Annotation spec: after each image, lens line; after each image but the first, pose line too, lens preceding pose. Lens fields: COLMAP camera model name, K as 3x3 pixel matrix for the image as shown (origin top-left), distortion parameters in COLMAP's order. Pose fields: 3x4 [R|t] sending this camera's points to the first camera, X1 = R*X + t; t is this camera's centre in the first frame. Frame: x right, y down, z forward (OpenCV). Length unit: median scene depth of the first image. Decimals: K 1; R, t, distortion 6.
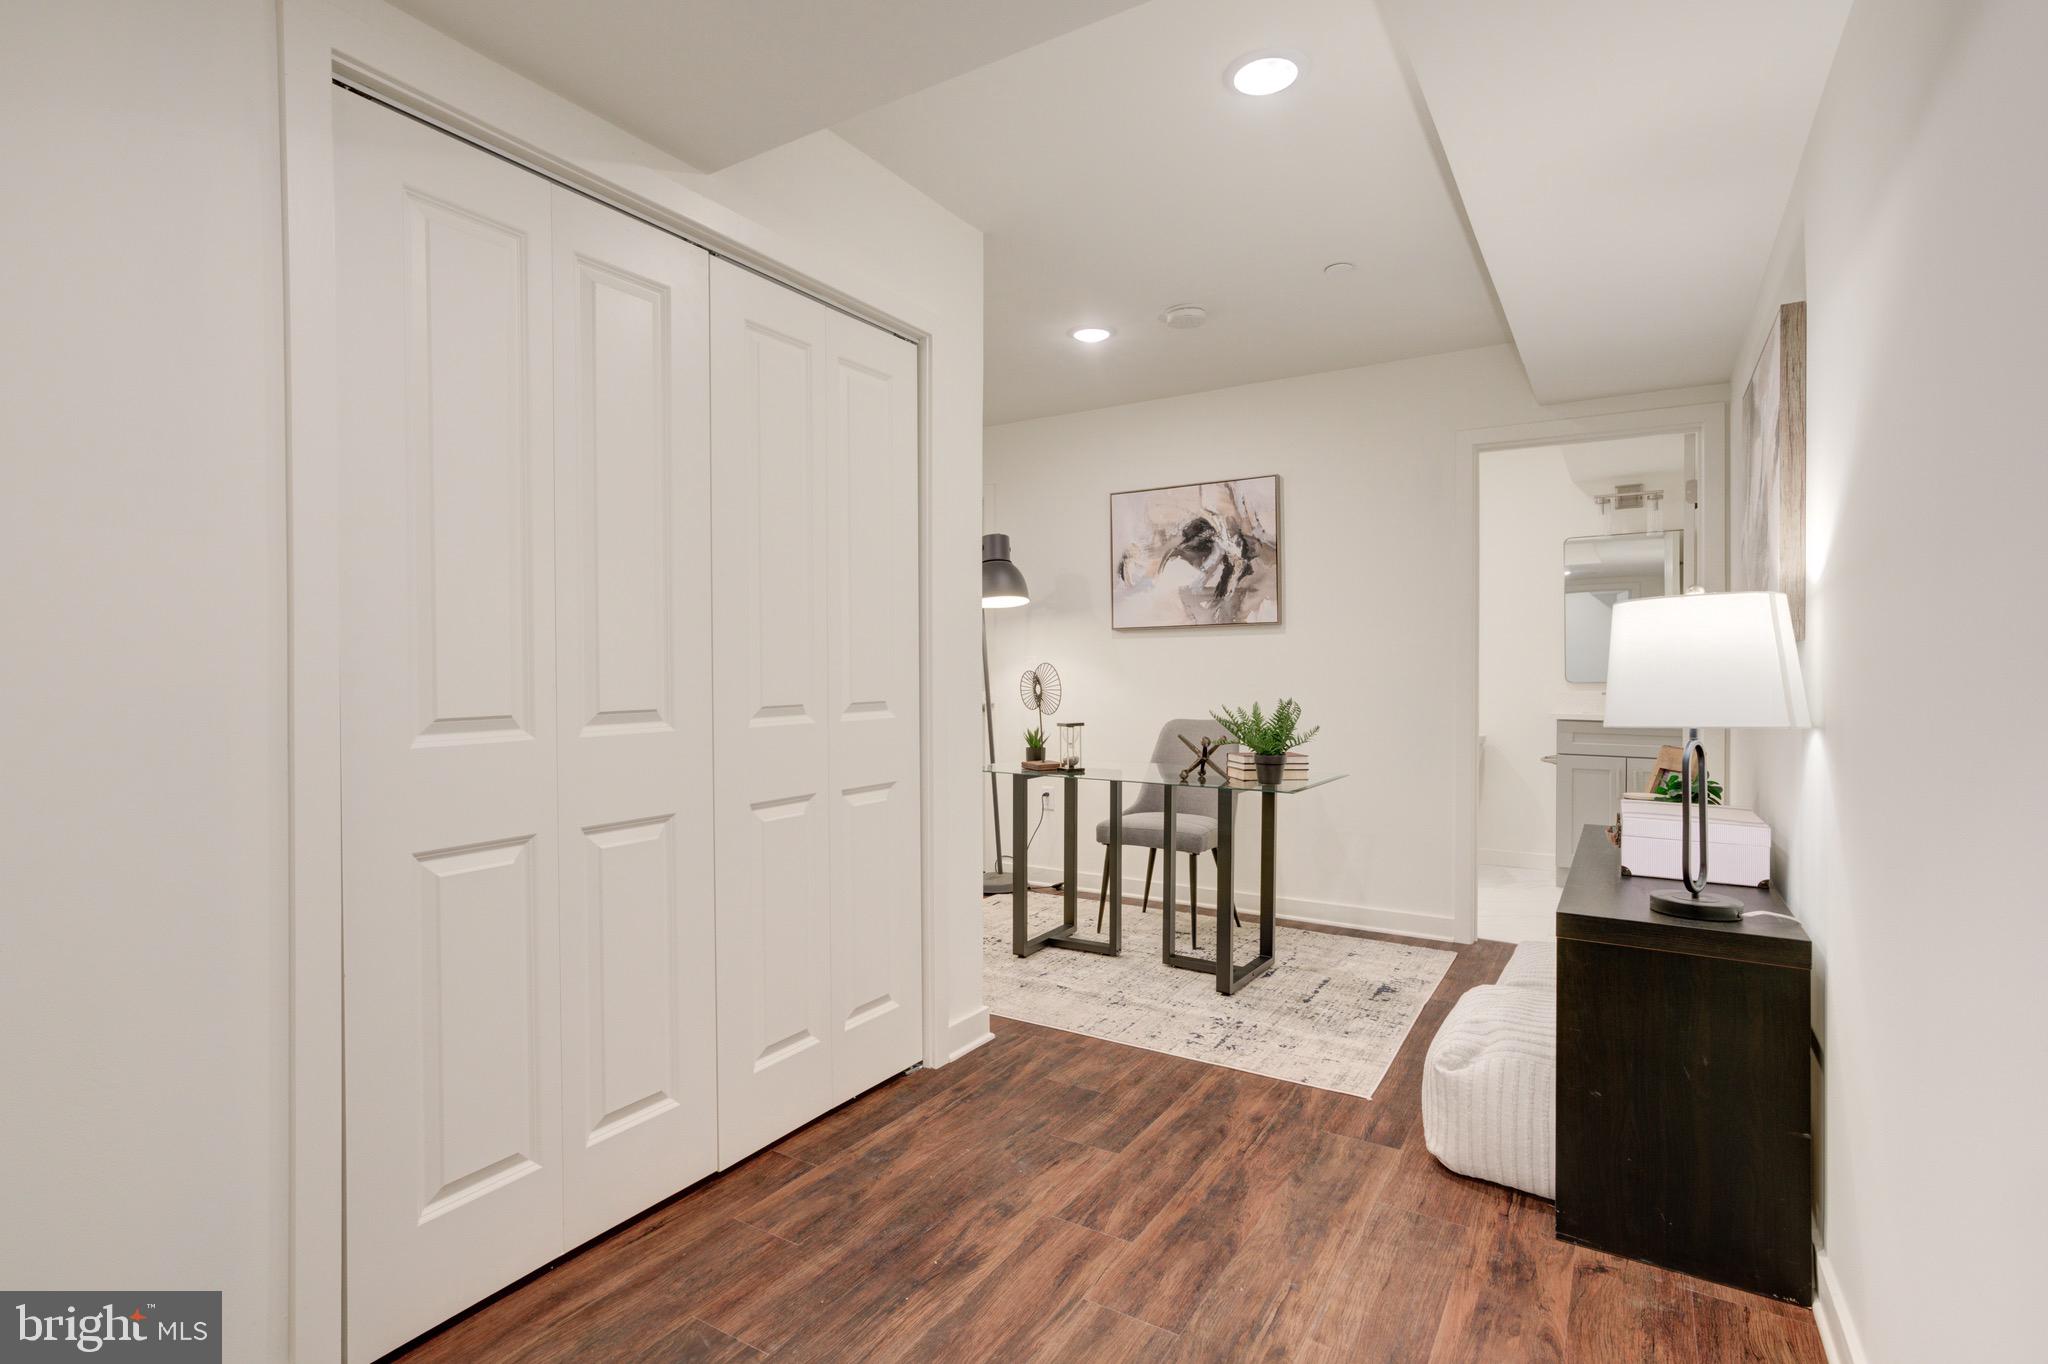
lens RADIAL K [[973.8, 0, 1014.2], [0, 973.8, 678.4], [0, 0, 1]] dist [-0.005496, 0.014934]
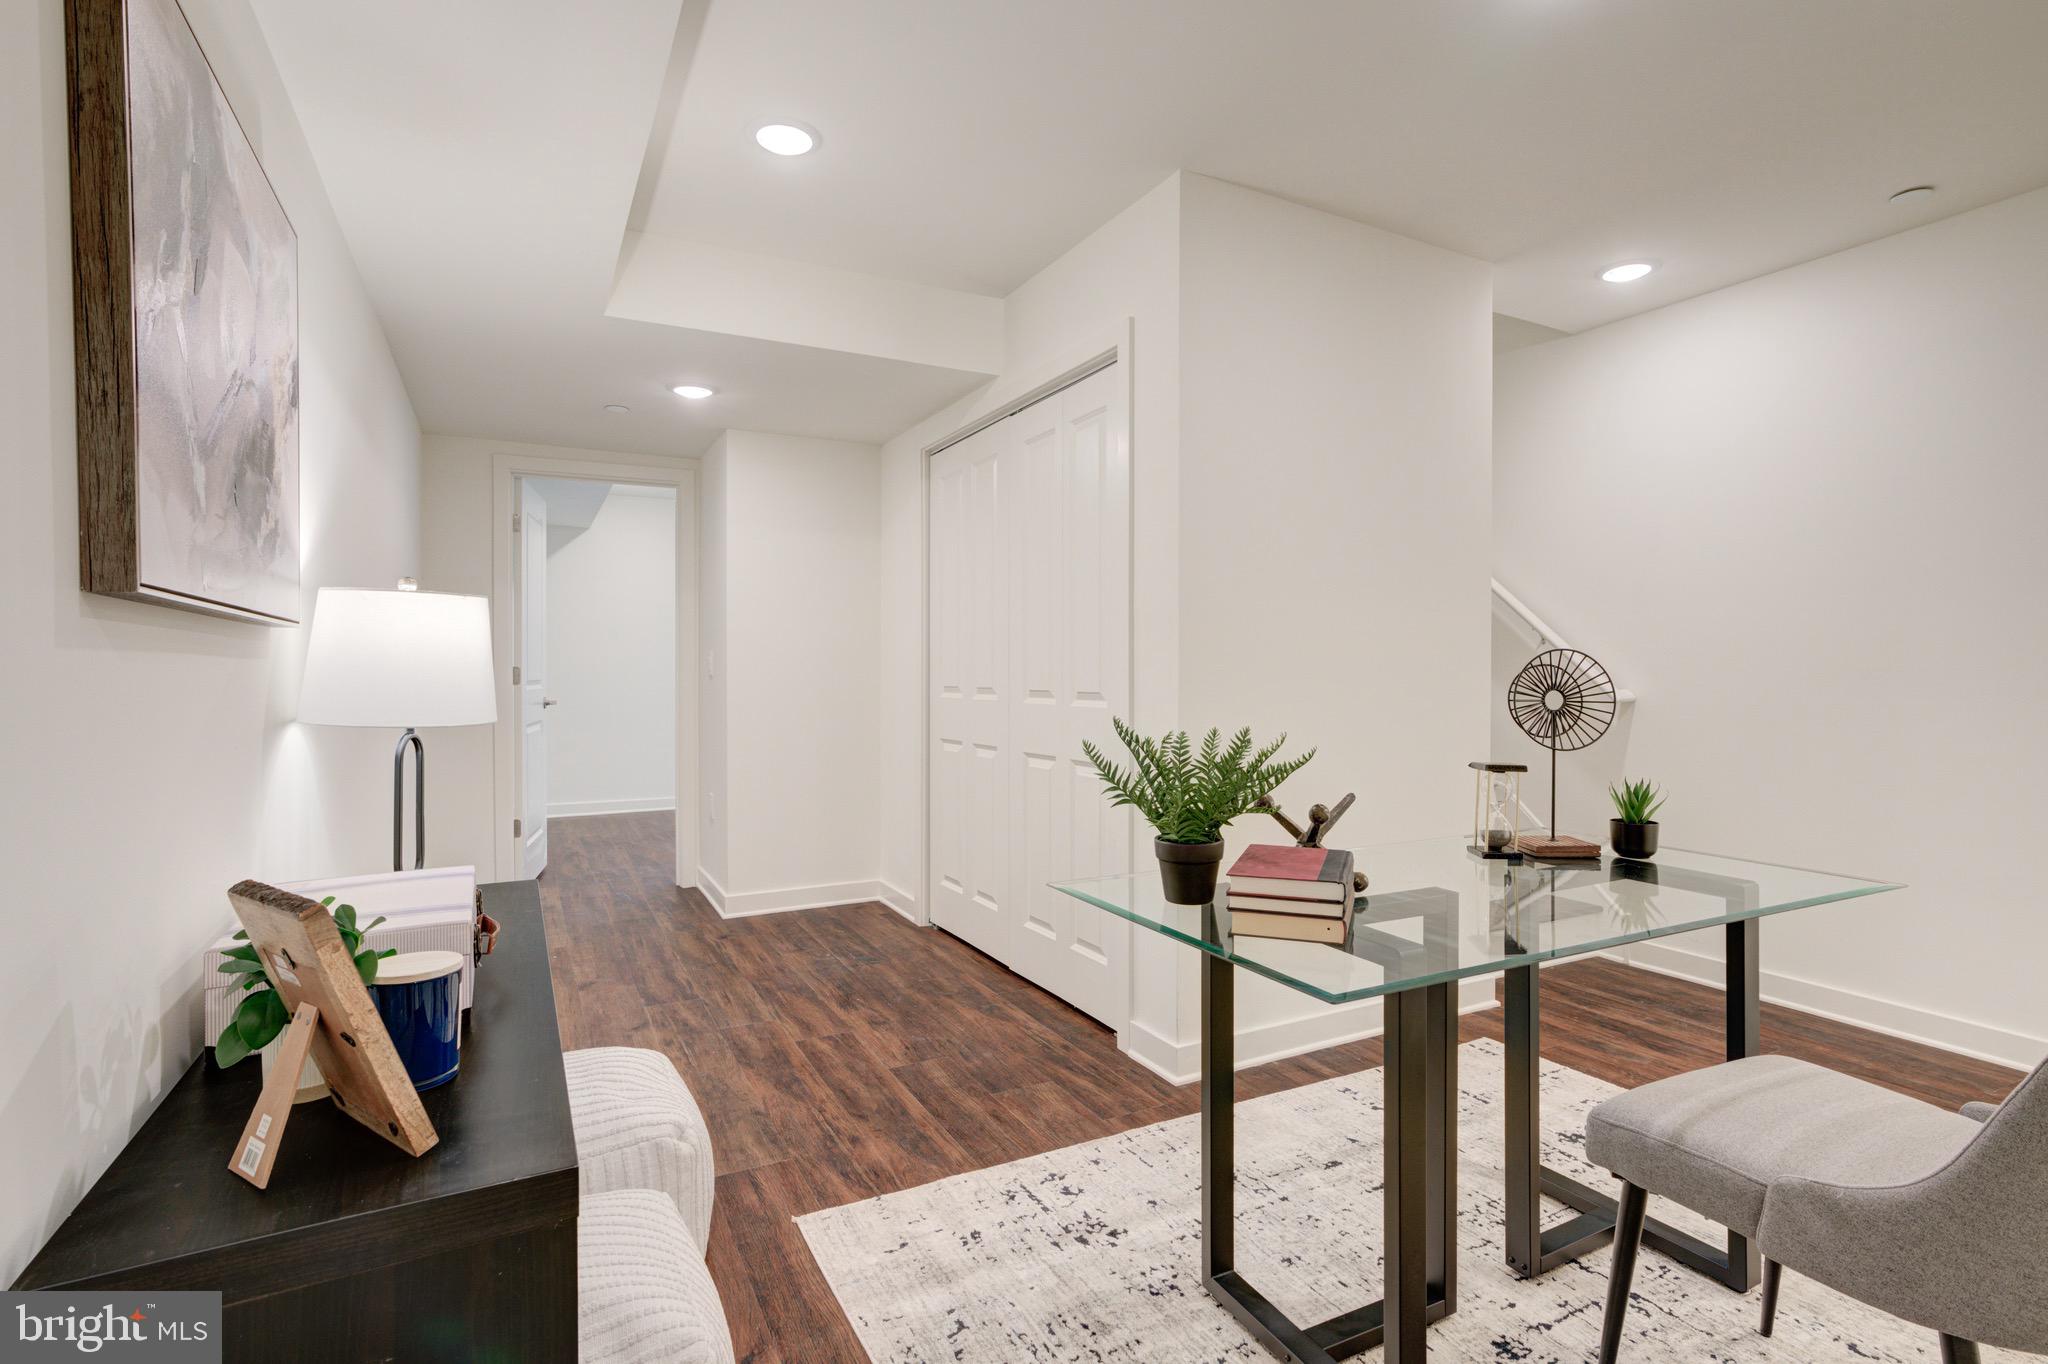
lens RADIAL K [[973.8, 0, 1014.2], [0, 973.8, 678.4], [0, 0, 1]] dist [-0.005496, 0.014934]
pose [[-0.499359, 0.005982, -0.866375, 1.033241], [-0.007754, 0.999905, 0.011373, -0.006269], [0.866360, 0.012397, -0.499265, 1.675987]]
